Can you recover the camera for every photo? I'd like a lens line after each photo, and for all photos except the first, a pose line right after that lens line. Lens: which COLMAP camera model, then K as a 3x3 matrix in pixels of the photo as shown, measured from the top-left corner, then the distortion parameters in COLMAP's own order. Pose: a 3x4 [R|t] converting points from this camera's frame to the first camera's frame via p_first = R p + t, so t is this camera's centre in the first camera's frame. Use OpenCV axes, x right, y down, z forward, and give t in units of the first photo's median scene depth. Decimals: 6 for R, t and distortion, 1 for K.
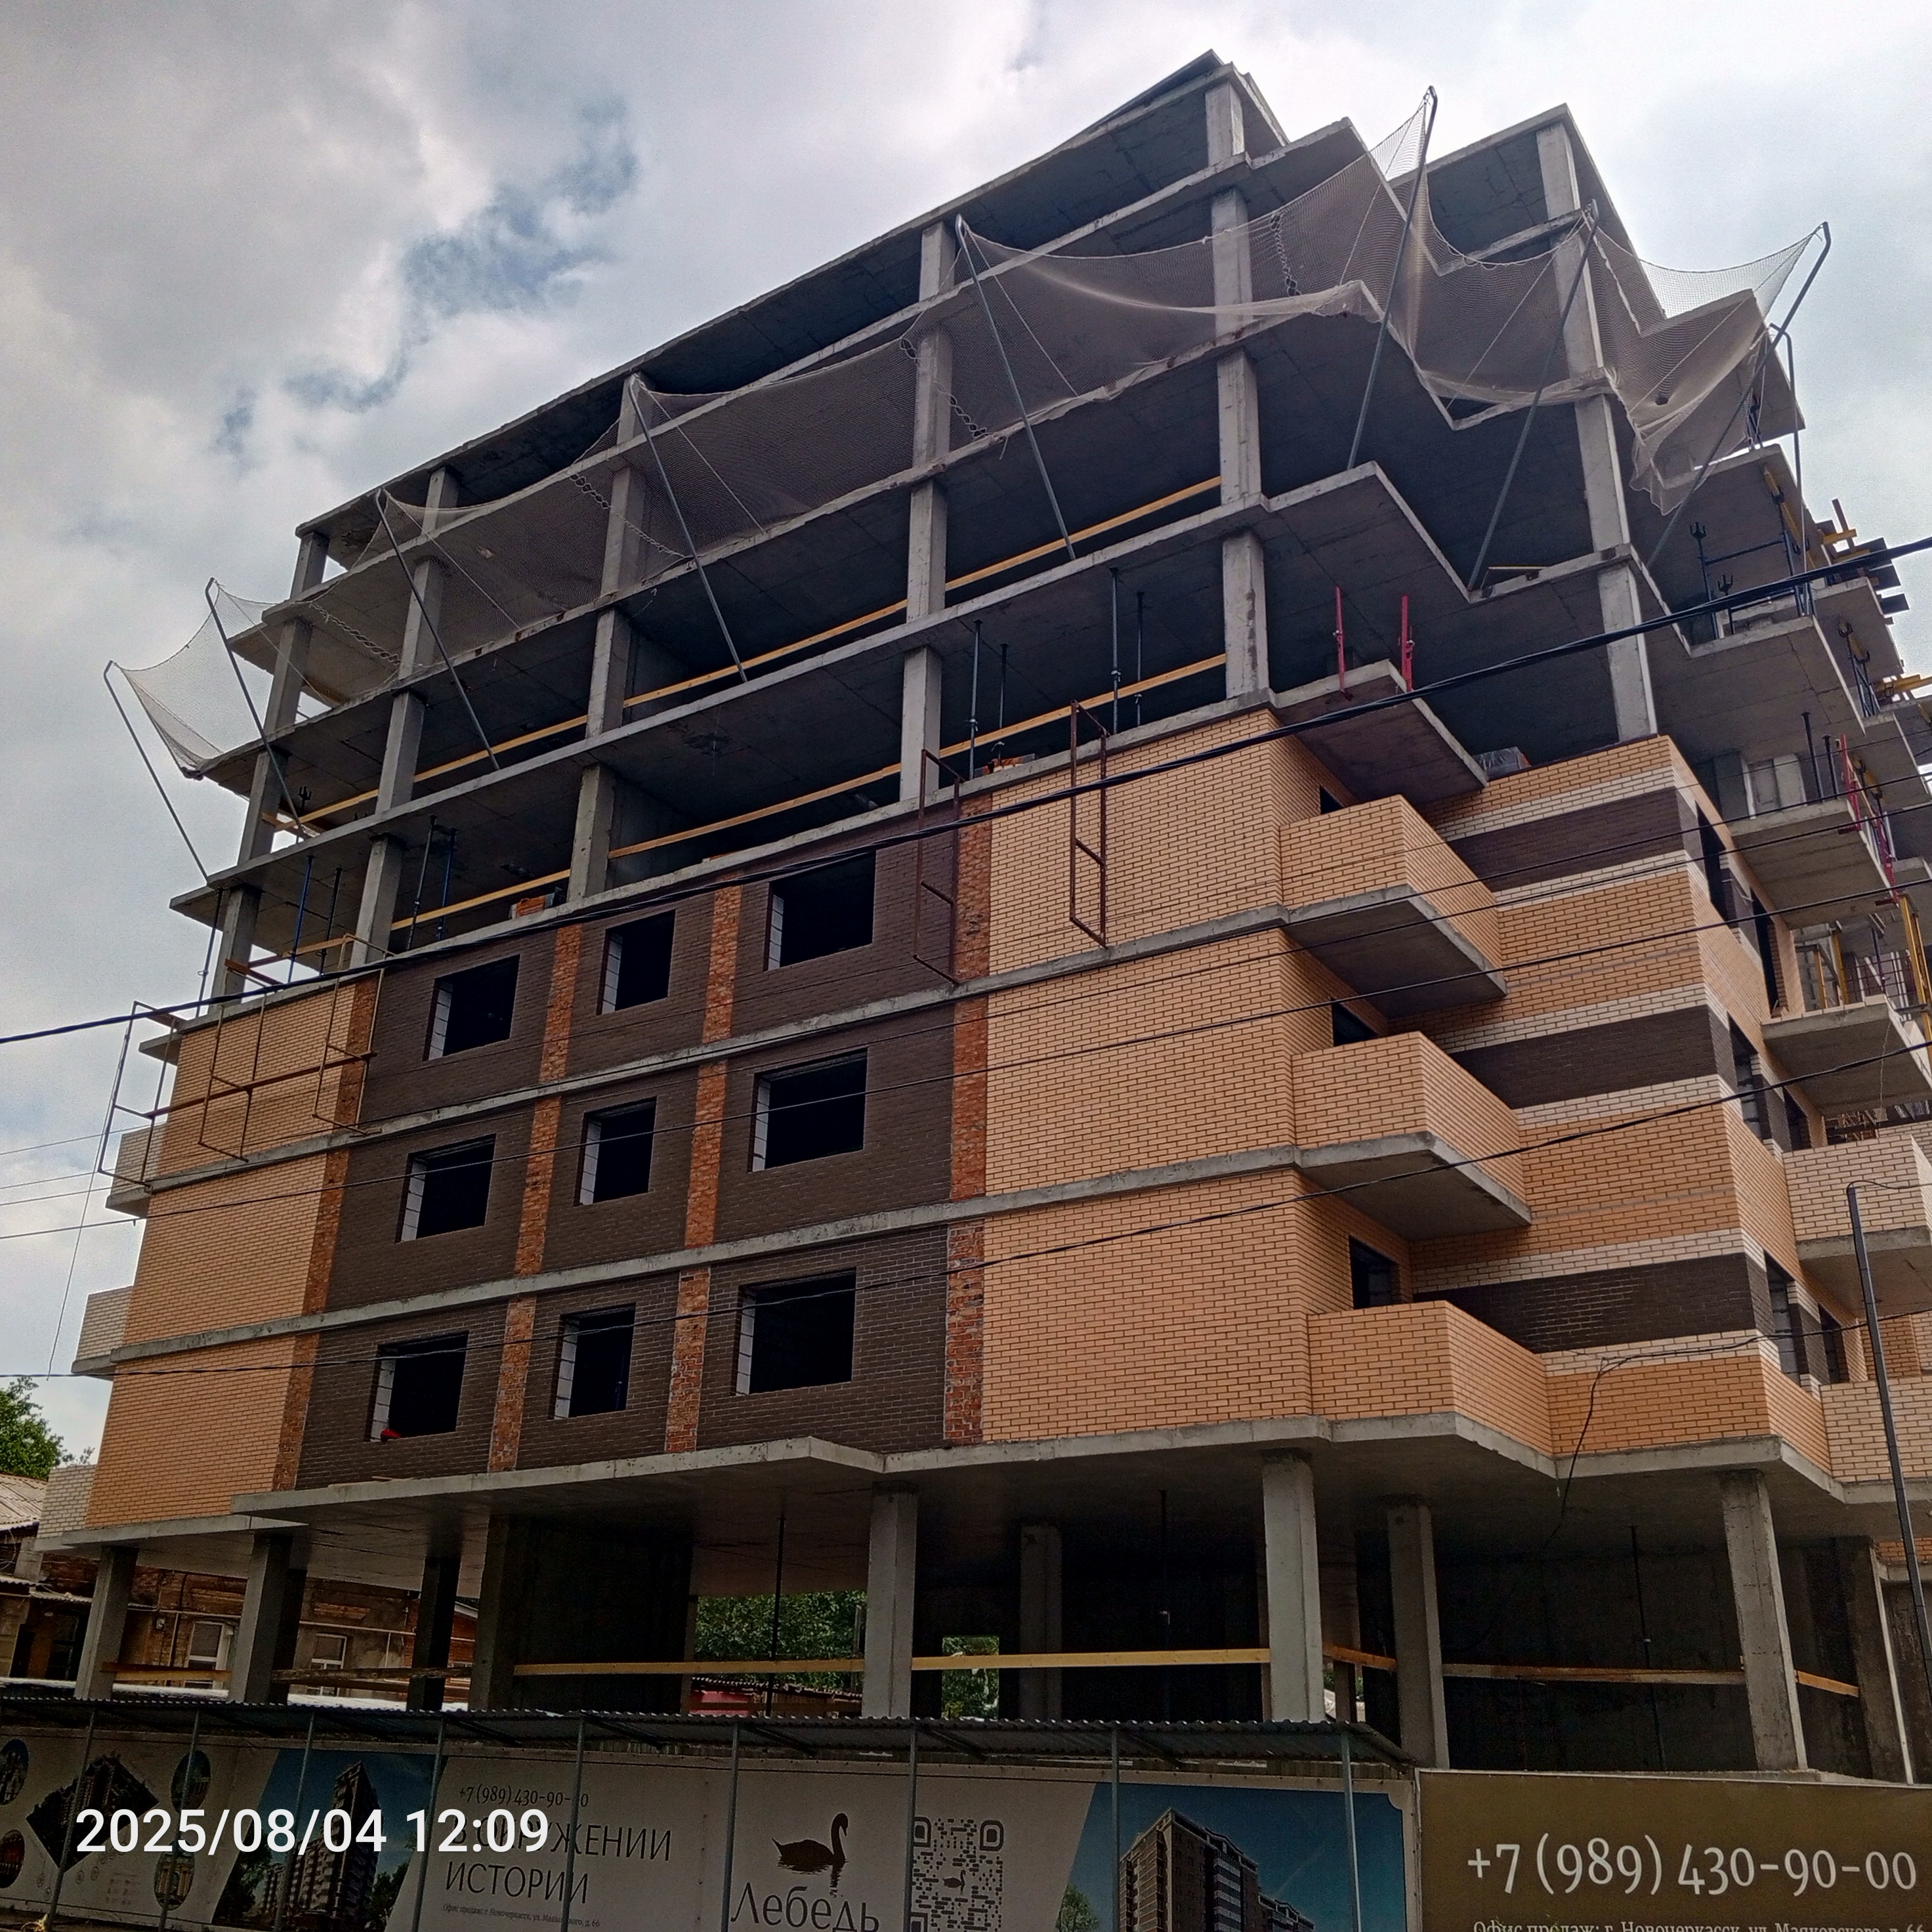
lens RADIAL K [[1854.5, 0, 1029.7], [0, 1854.5, 984.9], [0, 0, 1]] dist [0.035987, 0.000000]
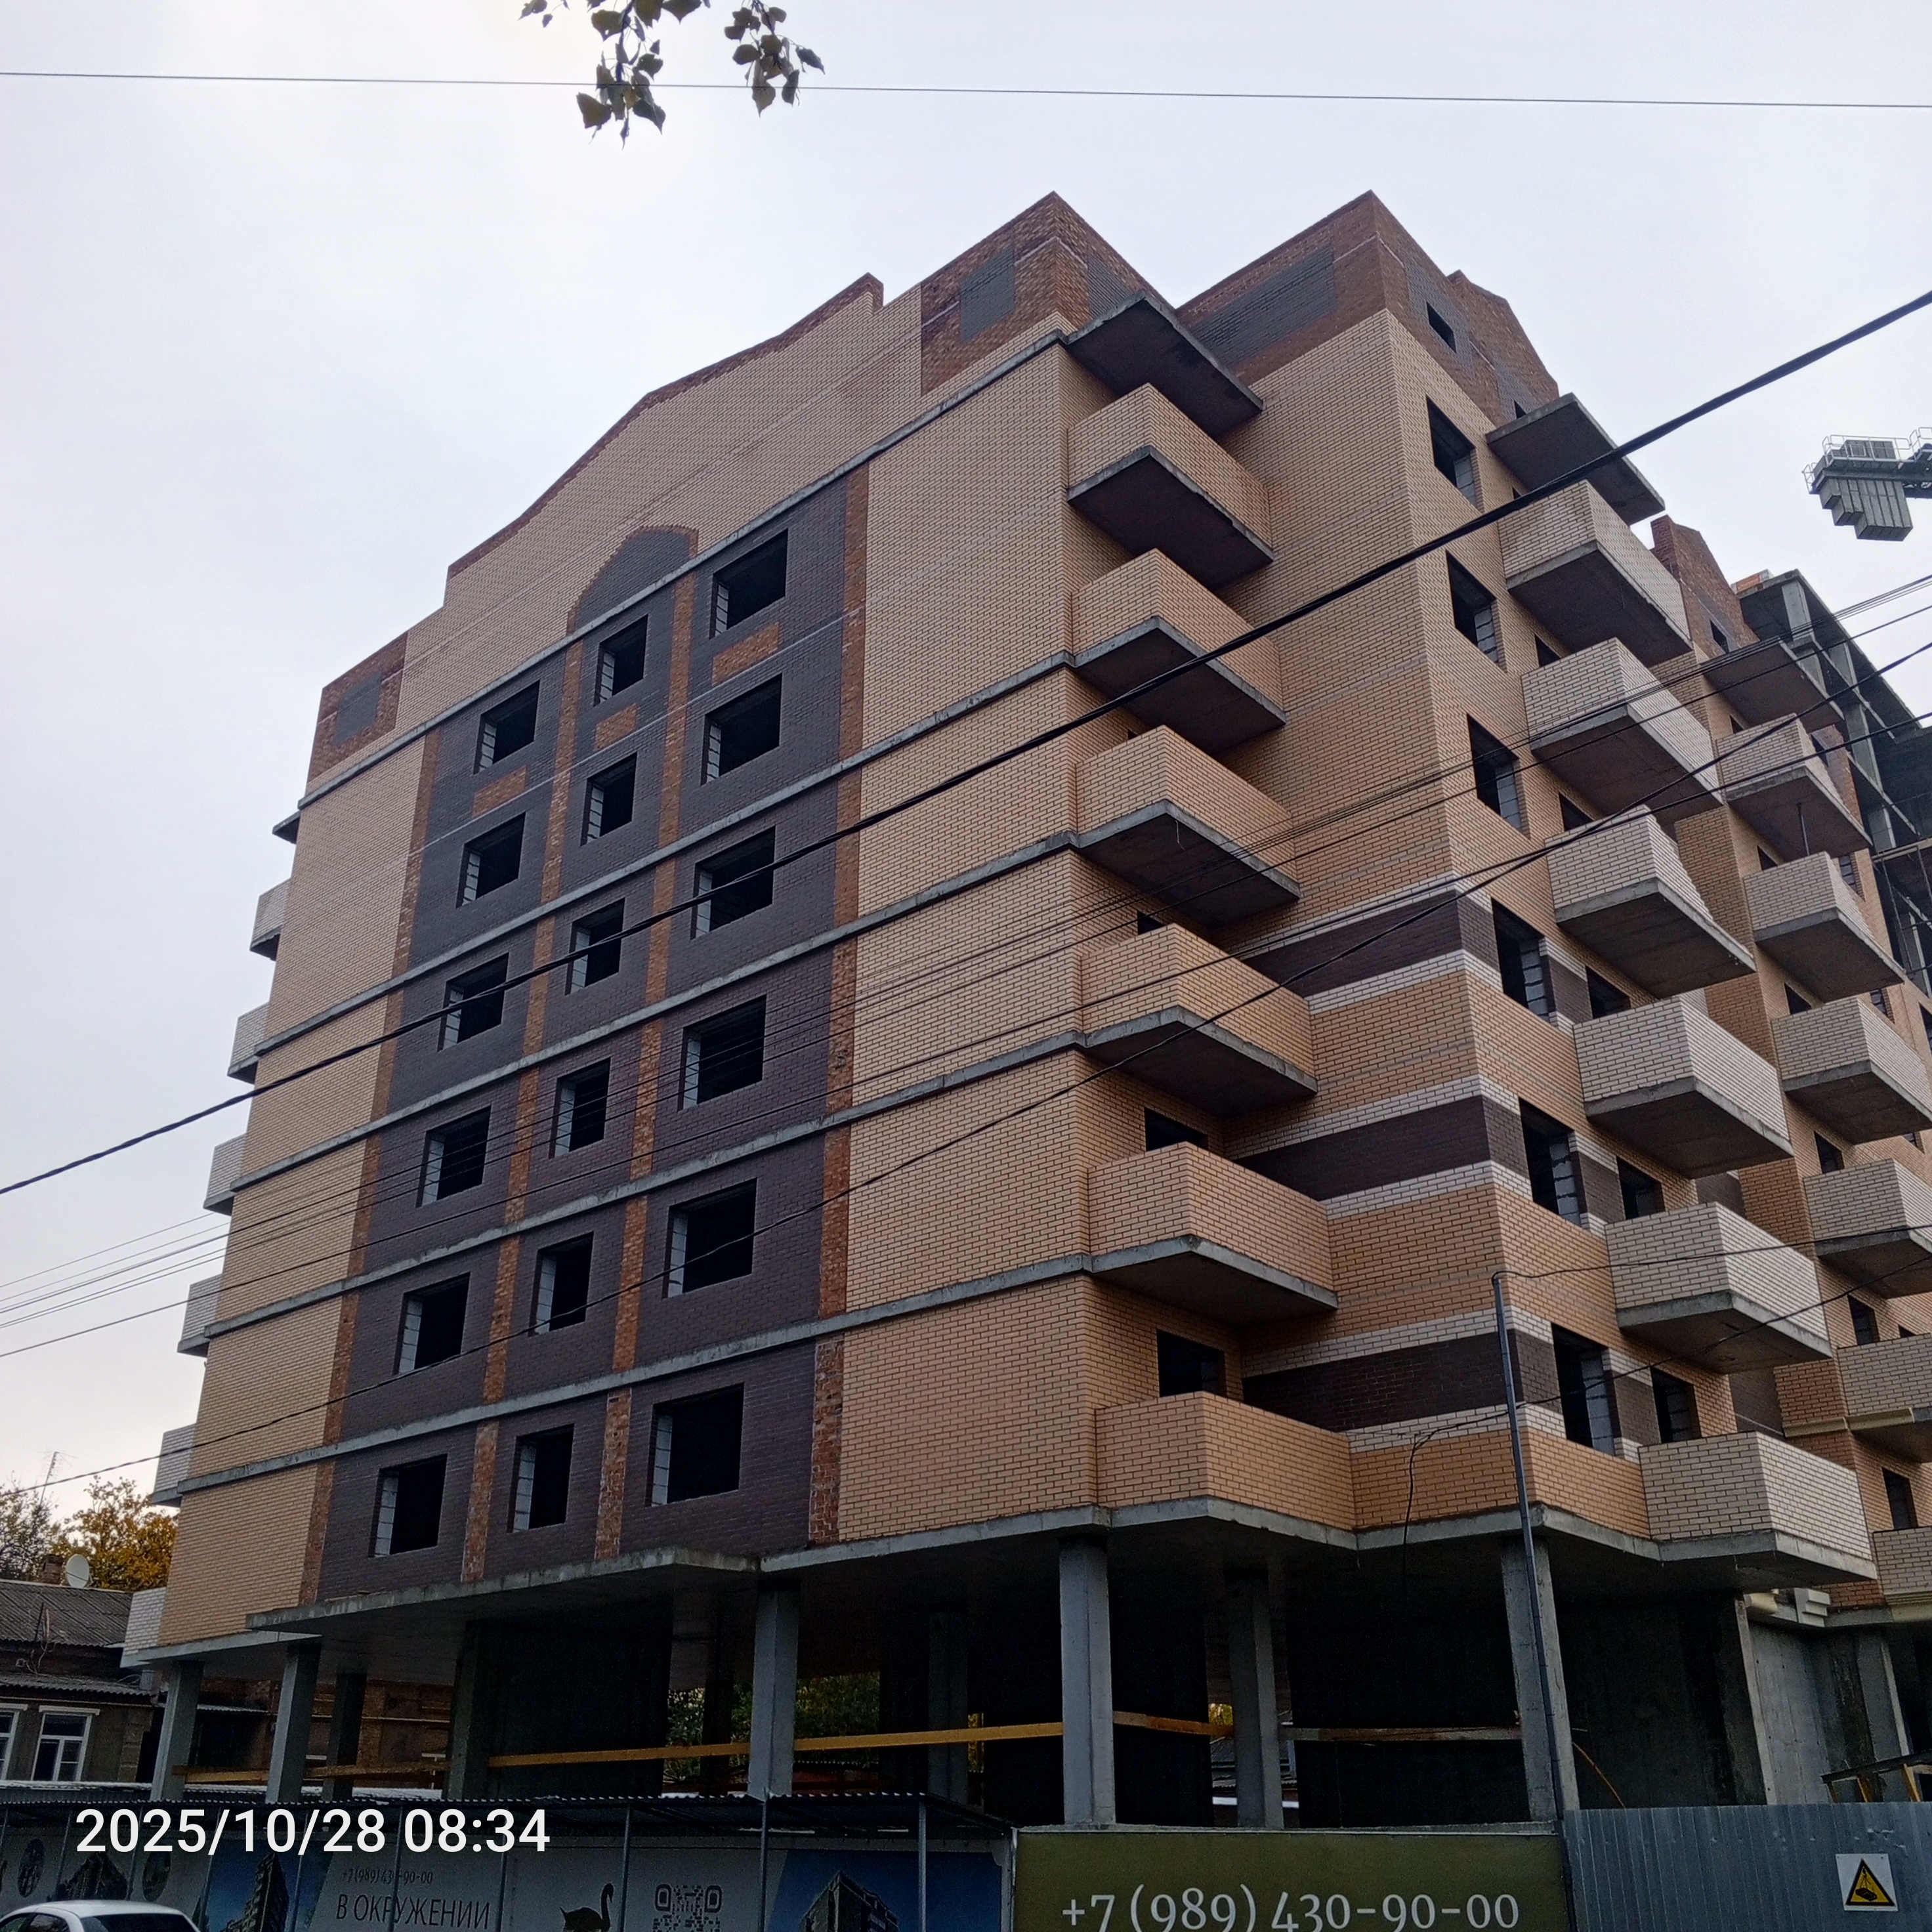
lens RADIAL K [[1854.5, 0, 987.0], [0, 1854.5, 991.1], [0, 0, 1]] dist [0.035987, 0.000000]
pose [[0.989757, -0.080221, -0.118094, 0.202789], [0.076538, 0.996438, -0.035410, -0.029600], [0.120514, 0.026009, 0.992371, -0.084019]]
